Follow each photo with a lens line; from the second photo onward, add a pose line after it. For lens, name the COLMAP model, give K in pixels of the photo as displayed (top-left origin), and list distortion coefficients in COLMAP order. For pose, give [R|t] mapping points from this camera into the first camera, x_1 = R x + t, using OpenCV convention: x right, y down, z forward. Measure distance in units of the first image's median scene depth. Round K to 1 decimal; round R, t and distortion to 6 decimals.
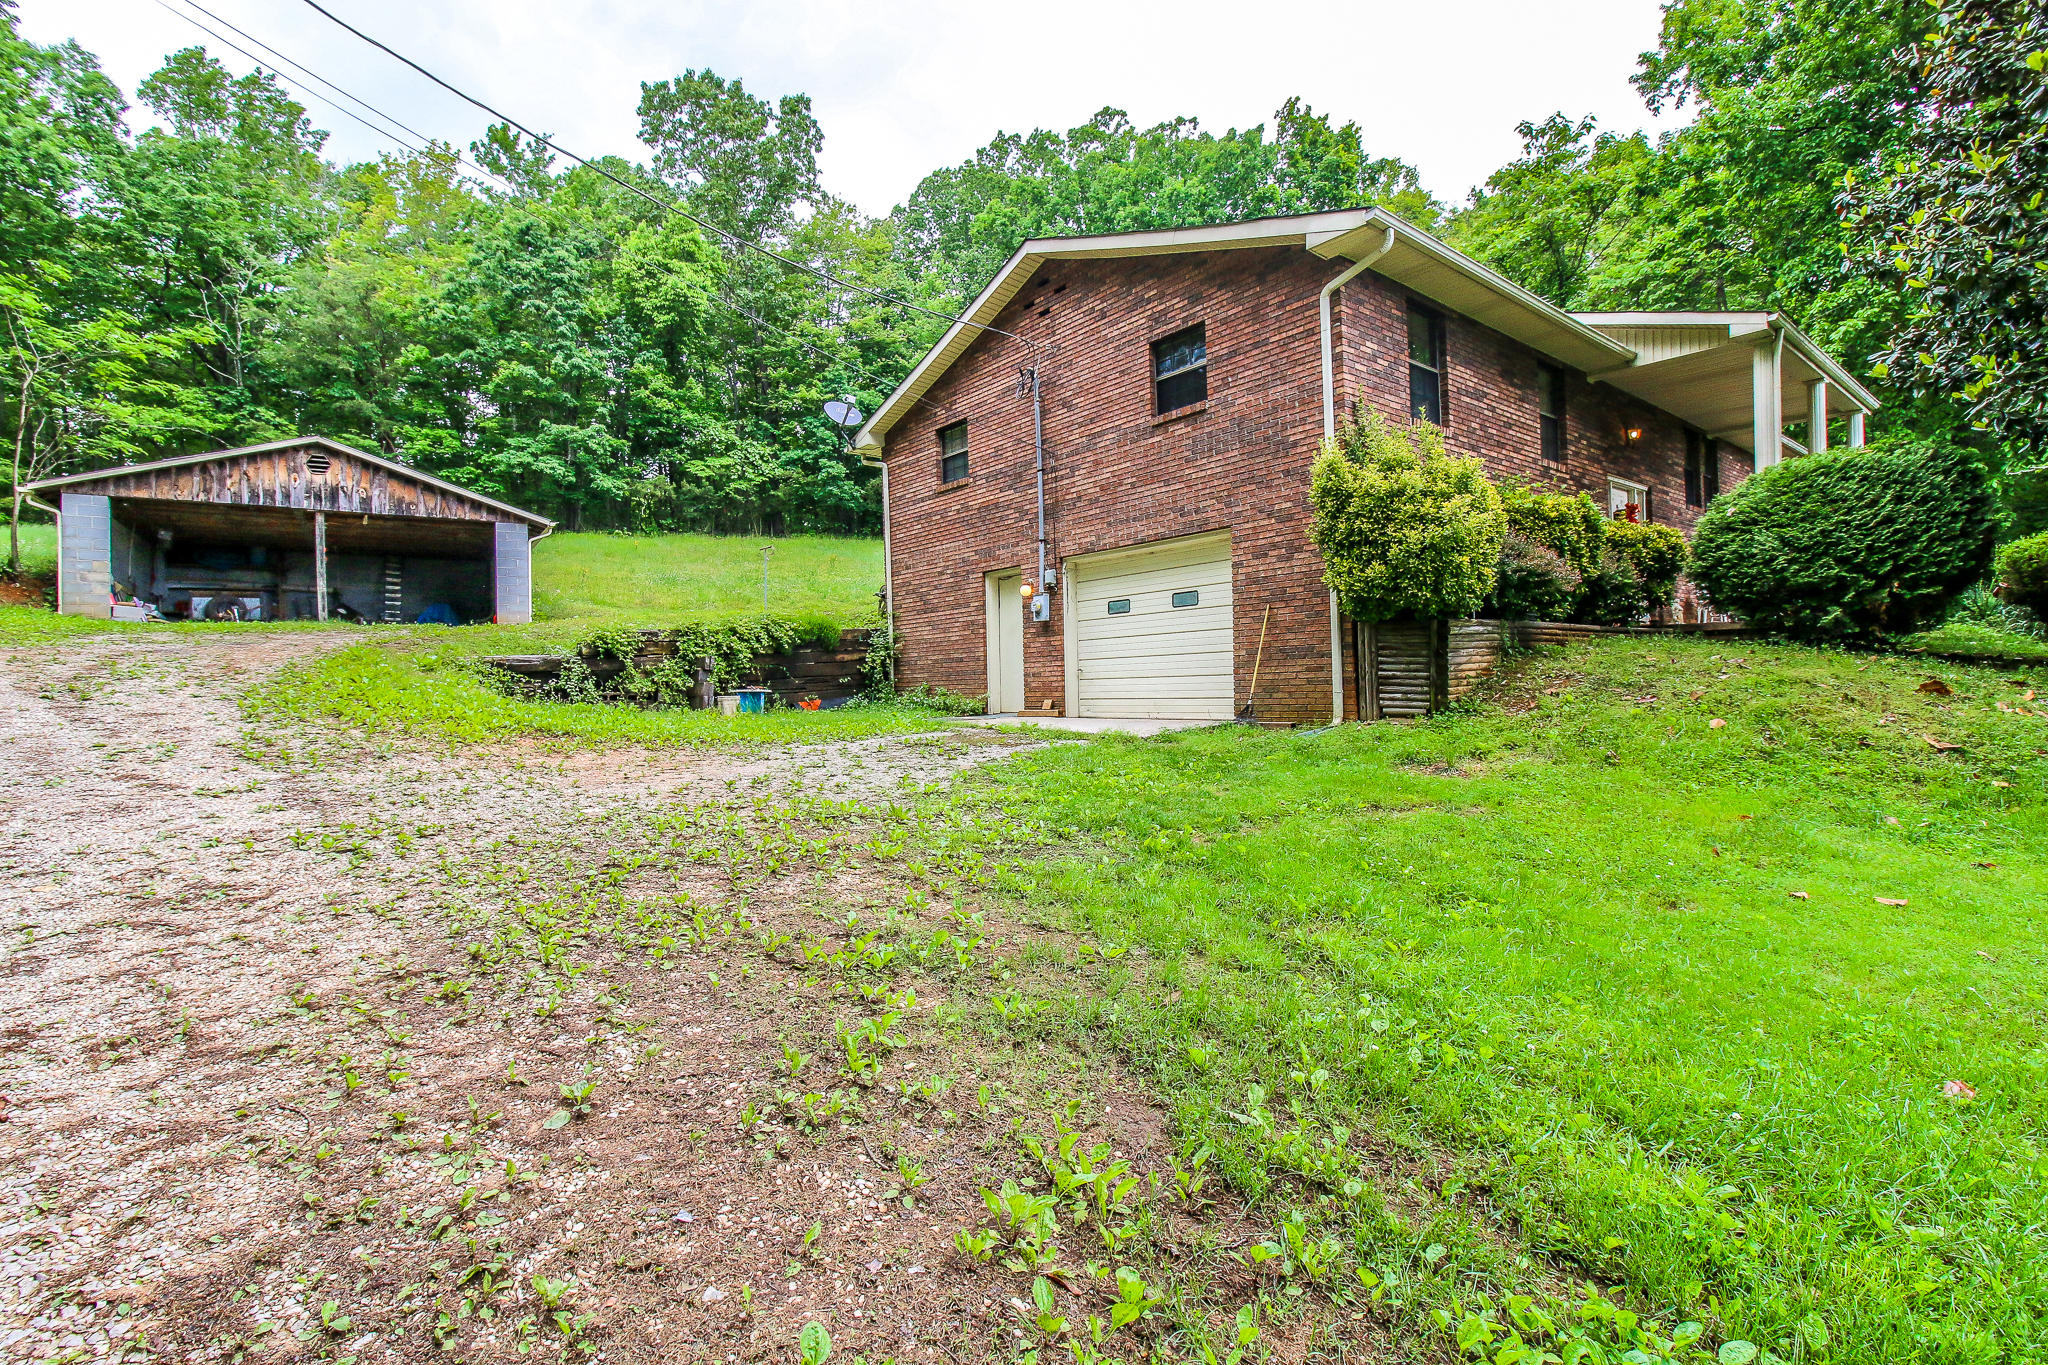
lens RADIAL K [[941.7, 0, 1025.8], [0, 941.7, 670.4], [0, 0, 1]] dist [0.015388, -0.012027]
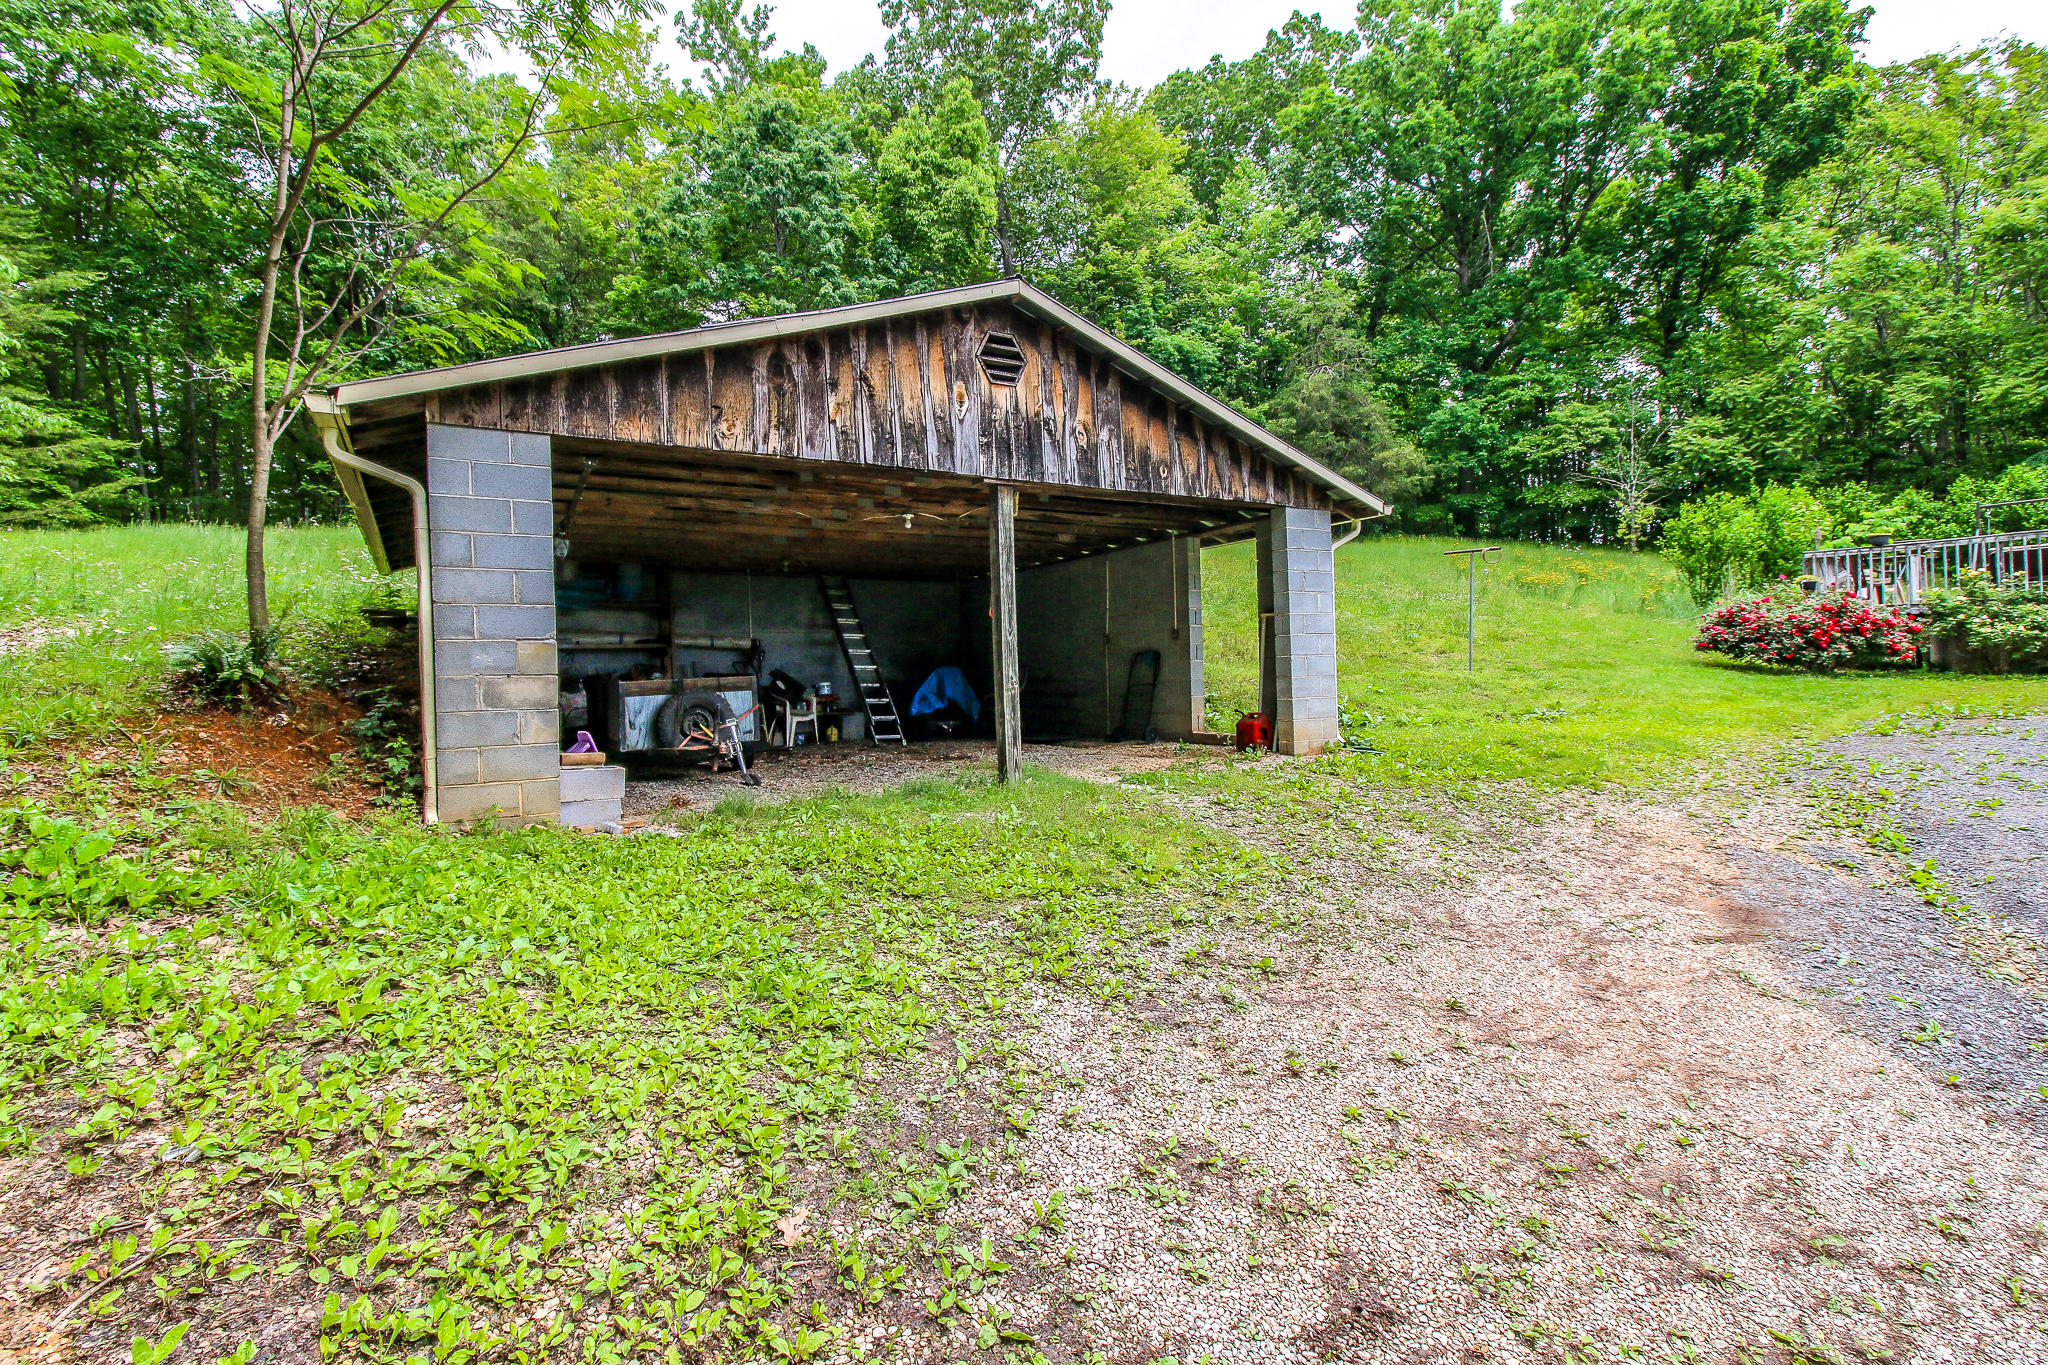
lens RADIAL K [[941.7, 0, 1025.8], [0, 941.7, 670.4], [0, 0, 1]] dist [0.015388, -0.012027]
pose [[0.999601, -0.007552, -0.027205, -0.713126], [0.007879, 0.999897, 0.011959, -0.095386], [0.027112, -0.012169, 0.999558, 0.607103]]
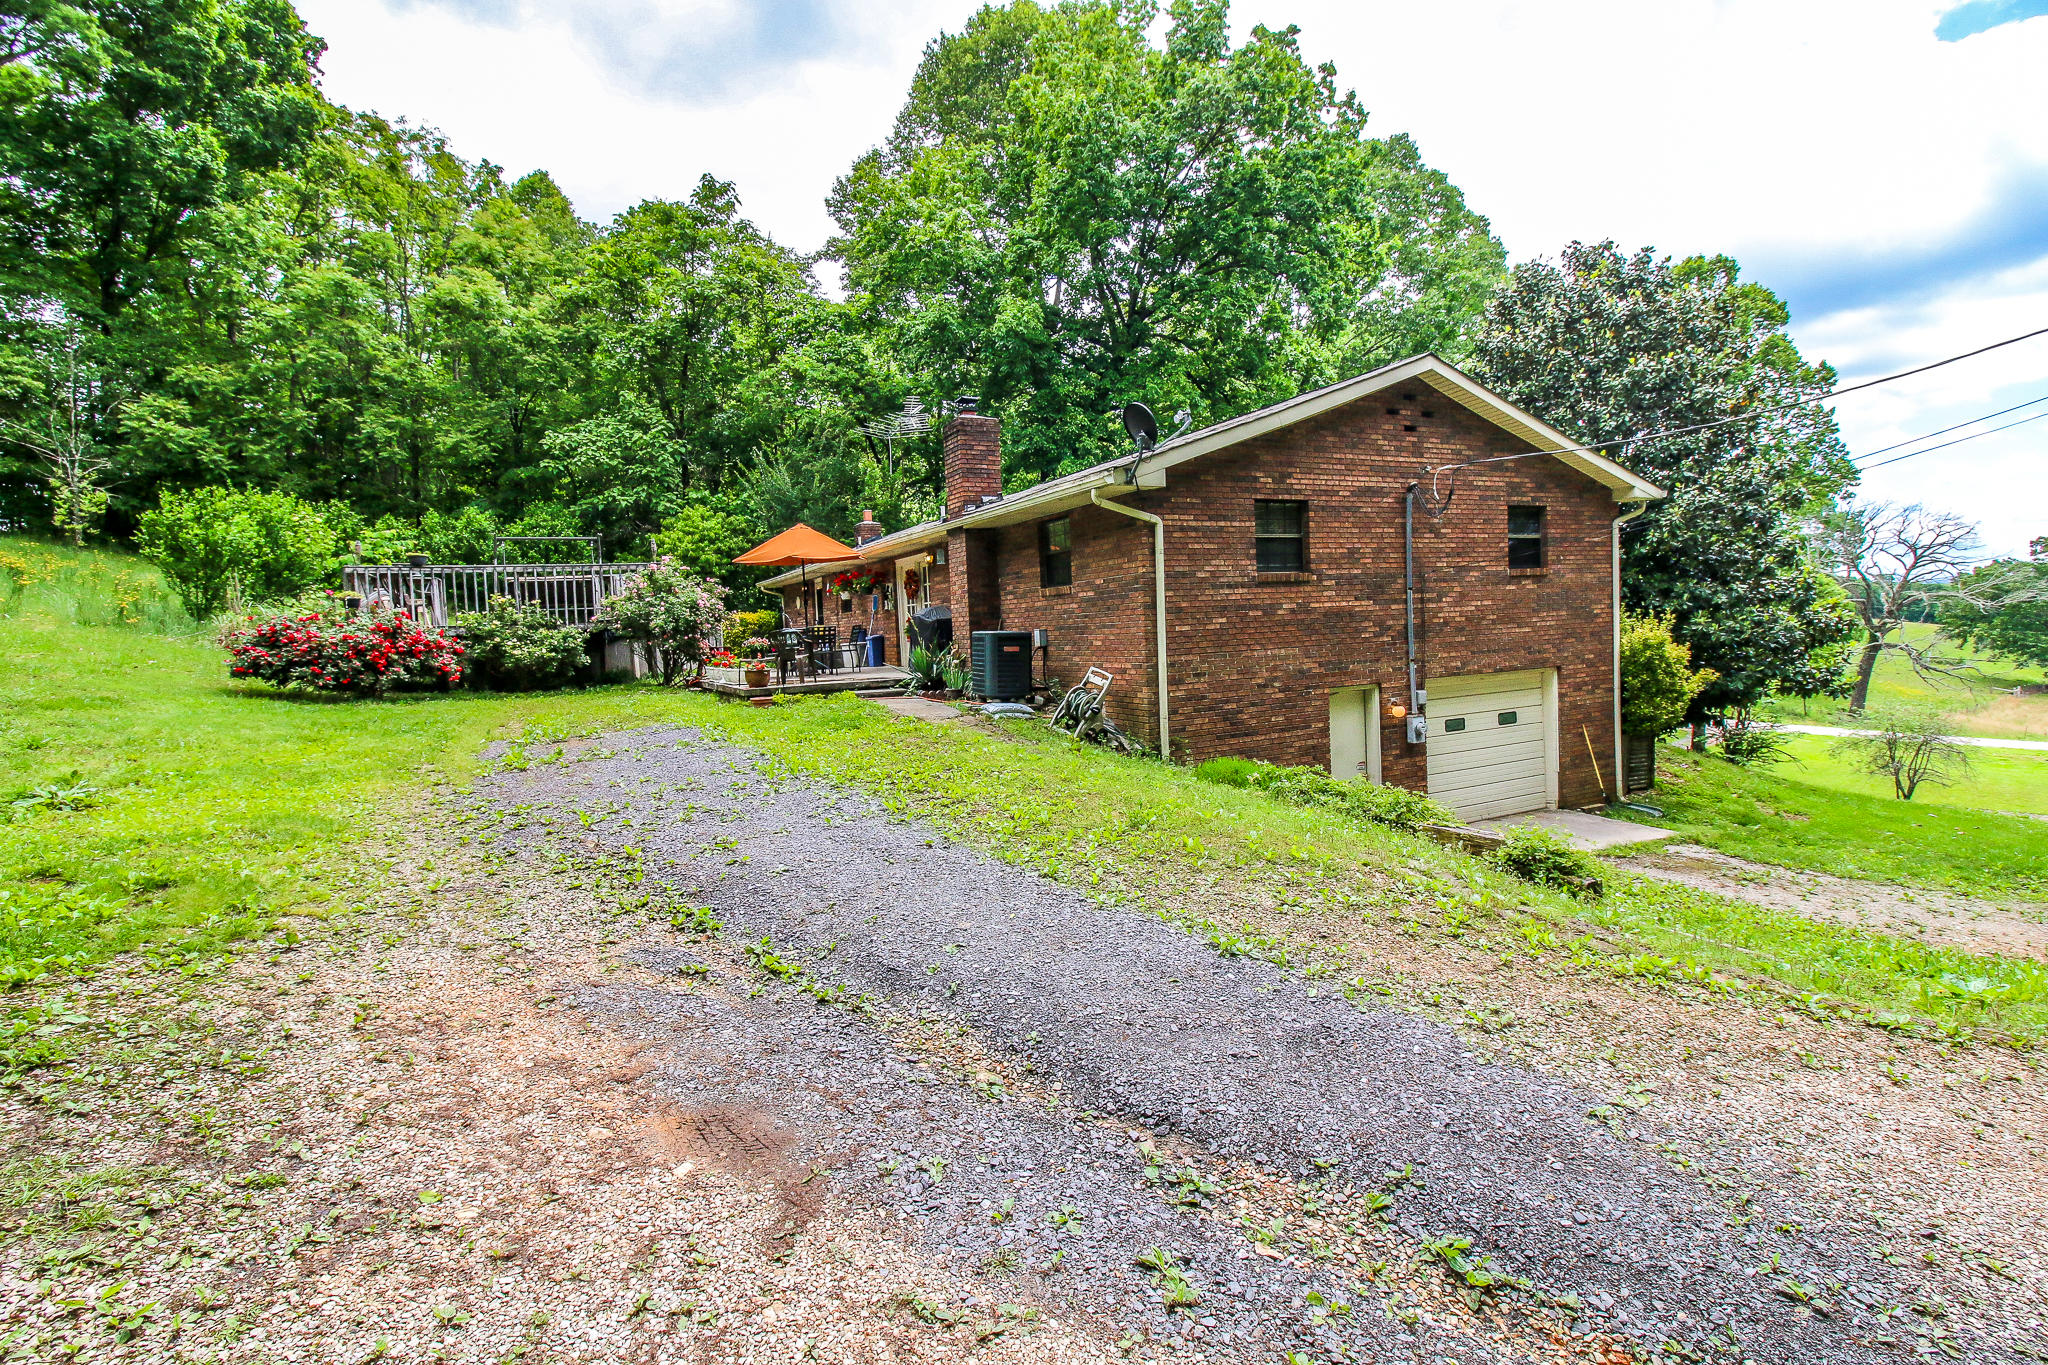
lens RADIAL K [[941.7, 0, 1025.8], [0, 941.7, 670.4], [0, 0, 1]] dist [0.015388, -0.012027]
pose [[0.217623, -0.028624, 0.975613, -0.672497], [0.025160, 0.999402, 0.023709, -0.104868], [-0.975709, 0.019387, 0.218213, 0.768773]]
